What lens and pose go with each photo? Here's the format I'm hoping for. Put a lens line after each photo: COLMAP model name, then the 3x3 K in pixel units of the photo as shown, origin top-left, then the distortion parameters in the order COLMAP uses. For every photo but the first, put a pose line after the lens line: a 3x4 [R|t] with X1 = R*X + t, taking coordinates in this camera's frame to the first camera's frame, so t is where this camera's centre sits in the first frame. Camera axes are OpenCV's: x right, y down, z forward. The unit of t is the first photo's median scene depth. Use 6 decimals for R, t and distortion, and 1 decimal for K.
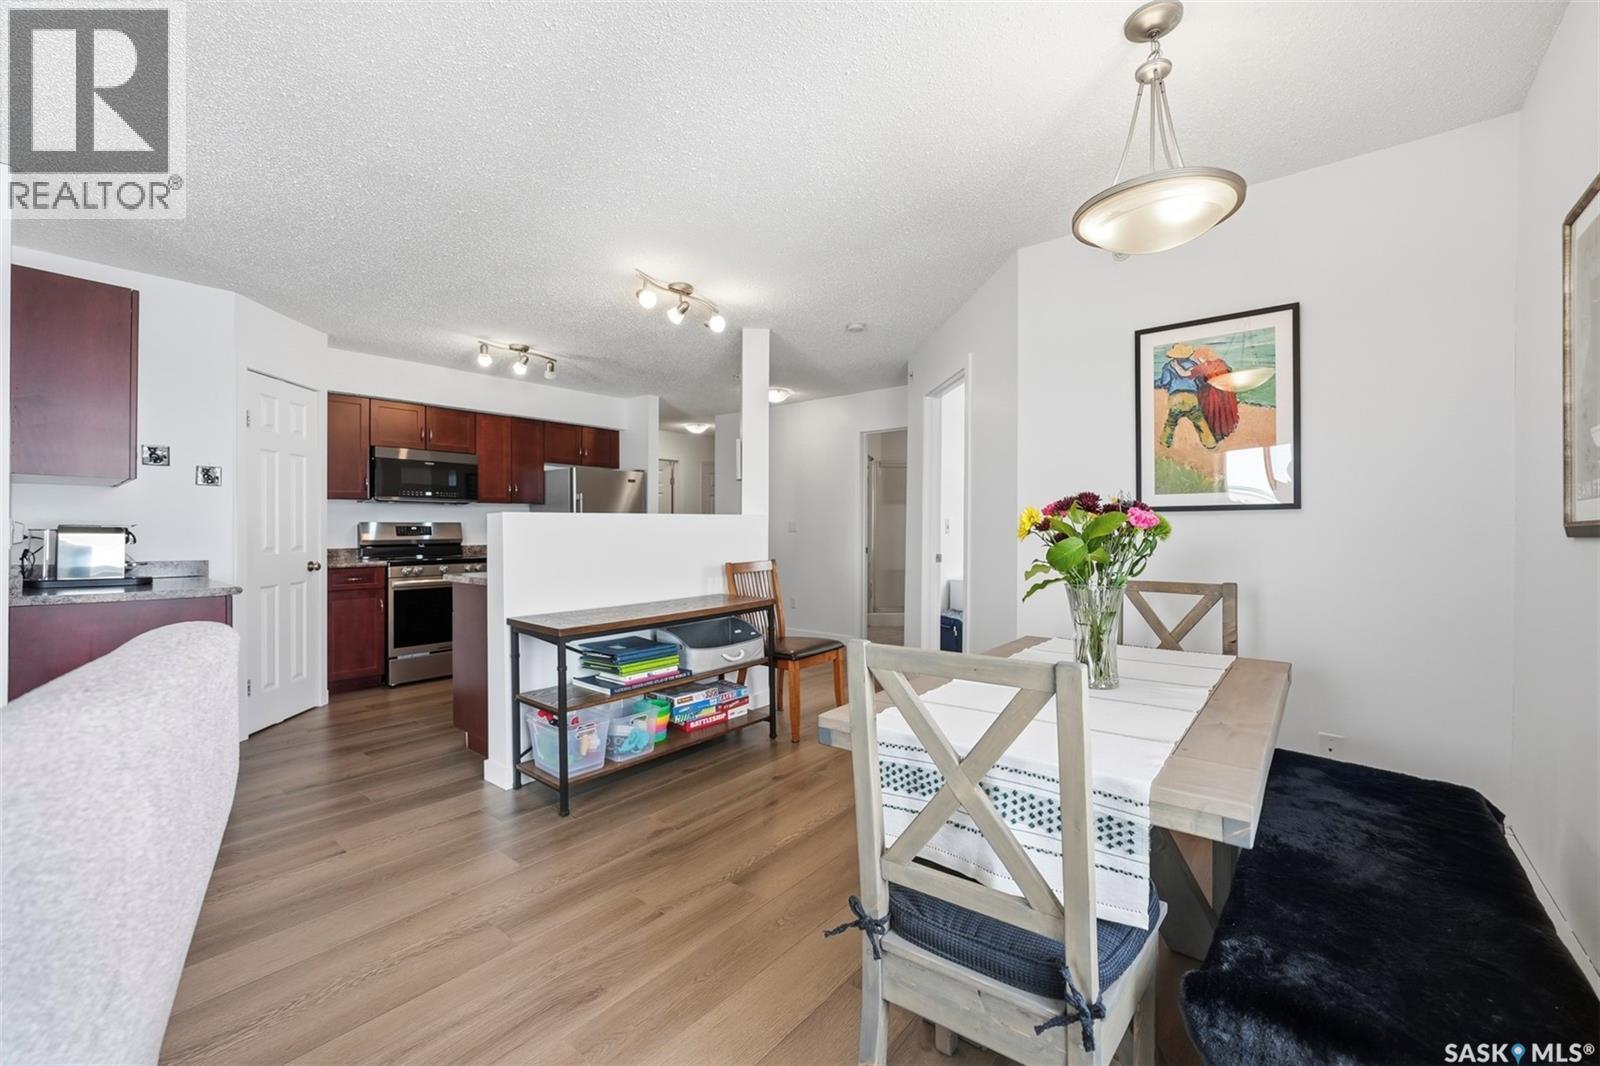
lens RADIAL K [[617.4, 0, 771.4], [0, 617.4, 530.6], [0, 0, 1]] dist [0.001483, 0.000330]
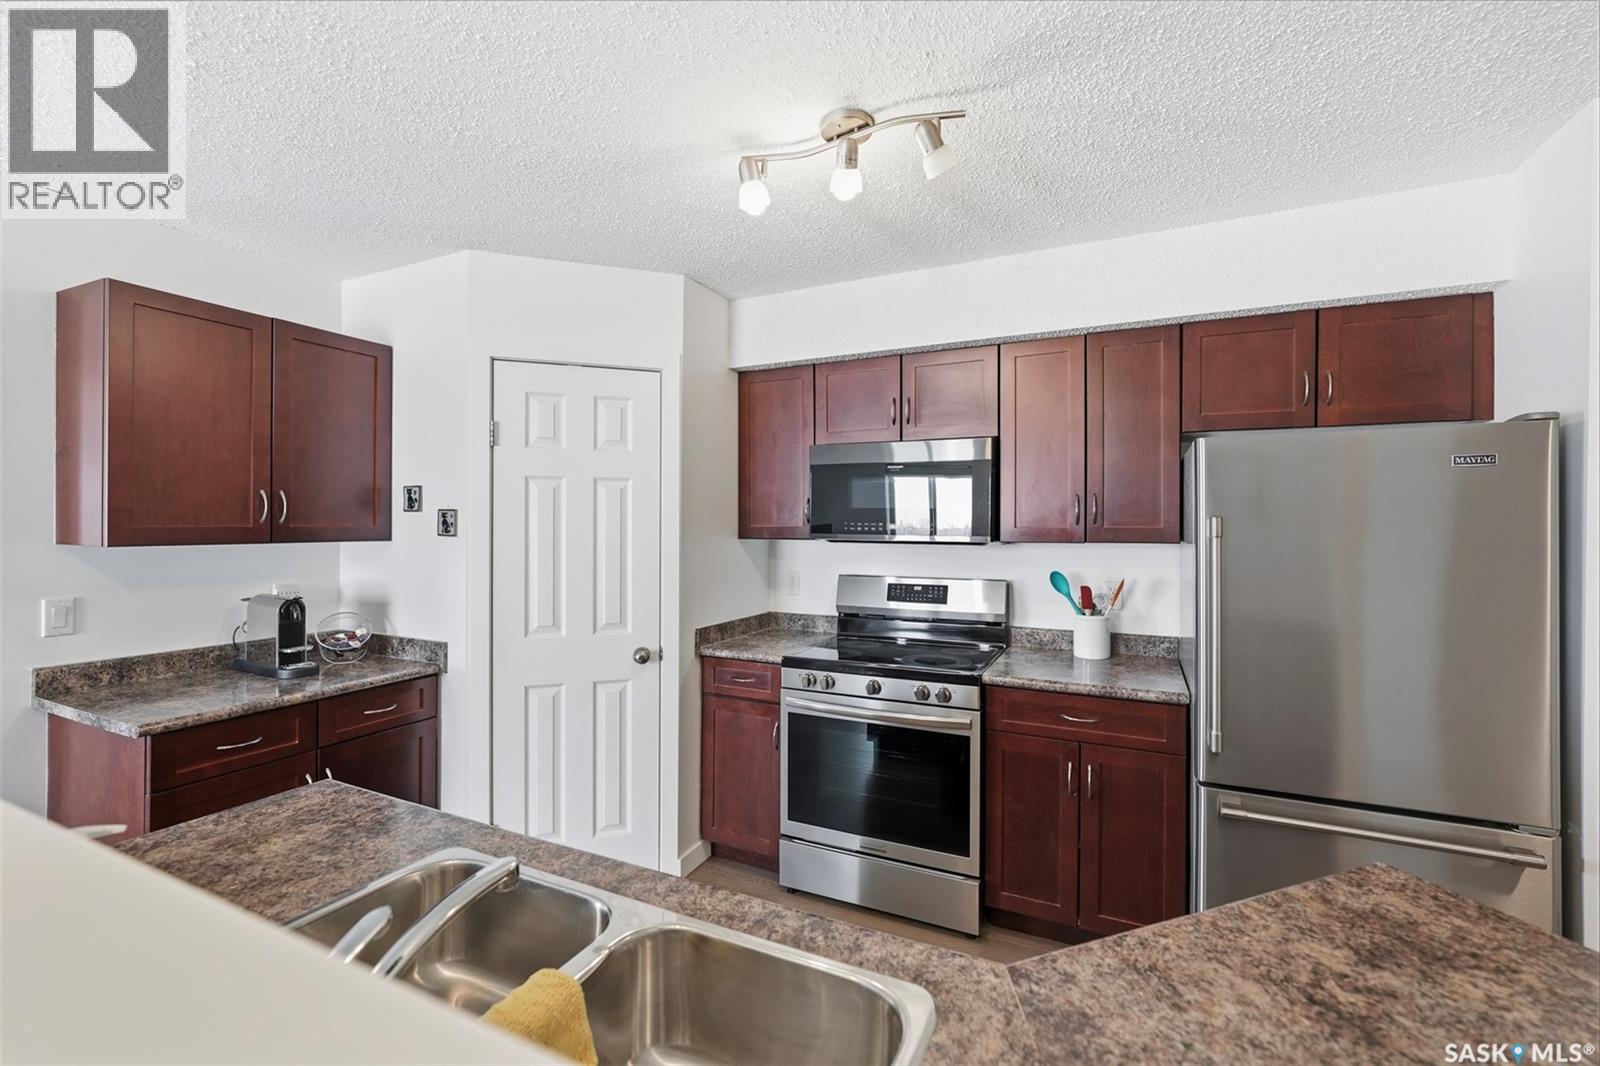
lens RADIAL K [[688.2, 0, 811.0], [0, 688.2, 530.2], [0, 0, 1]] dist [-0.006094, 0.000553]
pose [[0.283217, 0.006003, -0.959037, -0.032733], [-0.012900, 0.999914, 0.002449, -0.062362], [0.958969, 0.011678, 0.283270, 0.843118]]
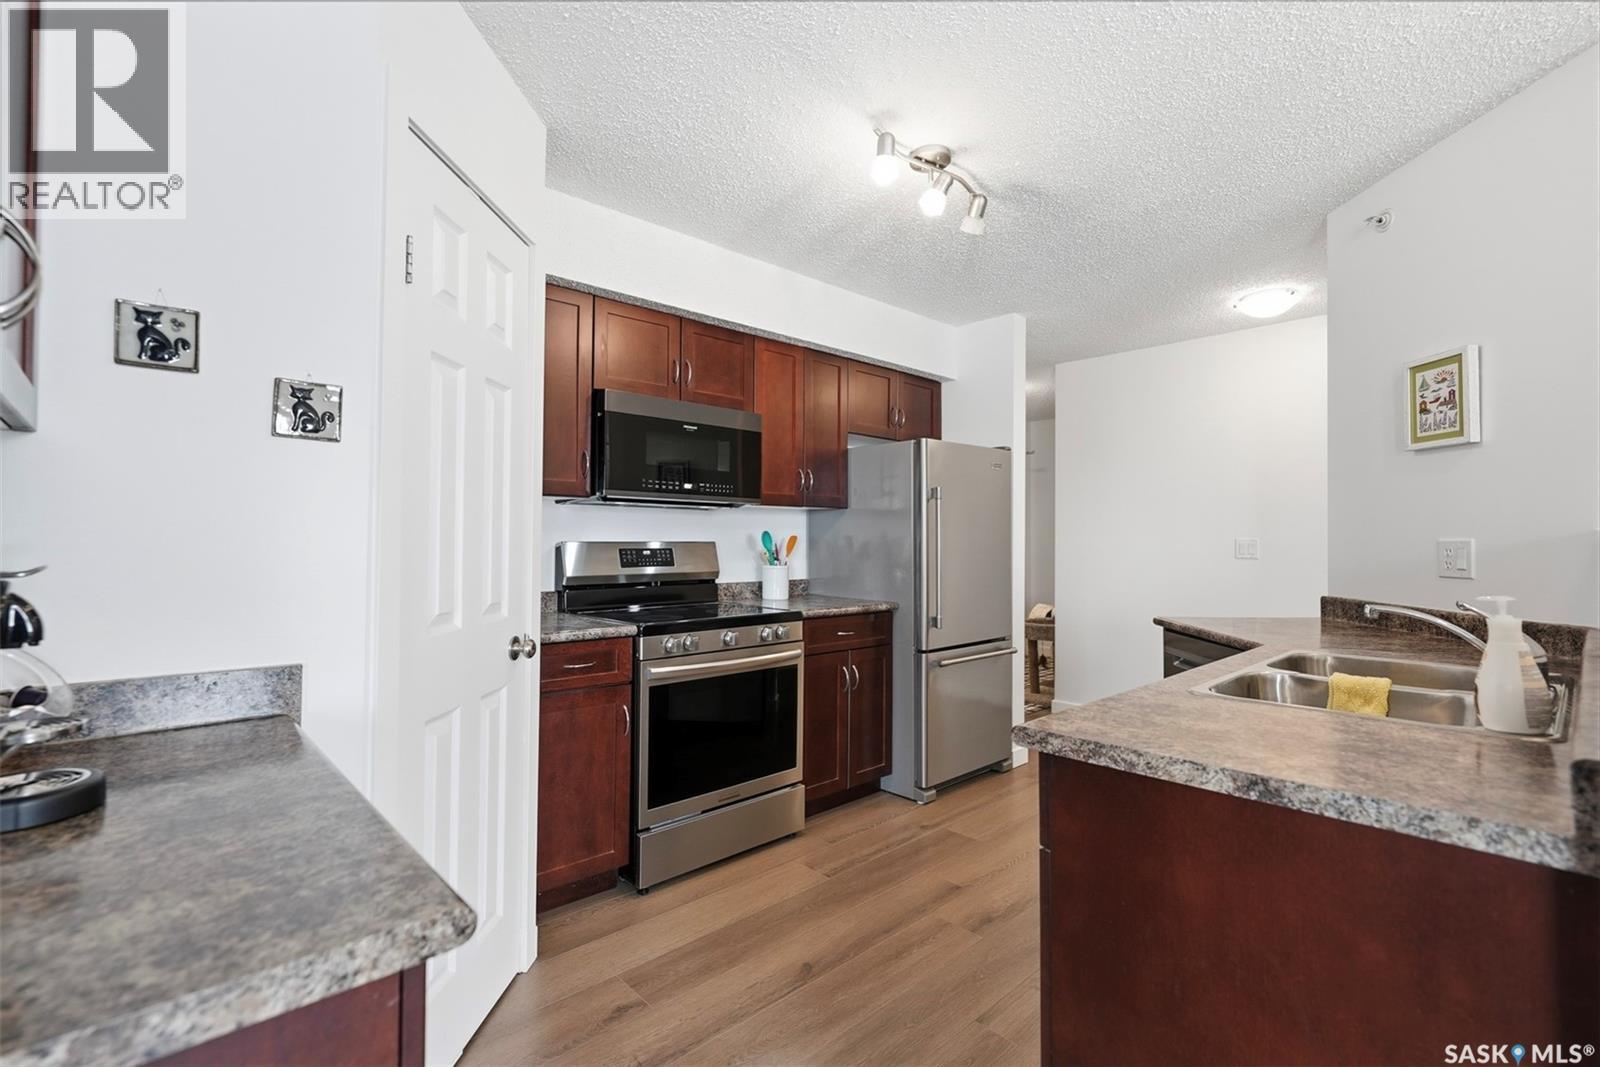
lens RADIAL K [[704.4, 0, 808.4], [0, 704.4, 529.0], [0, 0, 1]] dist [-0.004933, -0.000563]
pose [[0.995027, 0.000973, -0.099605, -0.433619], [-0.003308, 0.999723, -0.023281, -0.011876], [0.099555, 0.023494, 0.994755, 0.468477]]
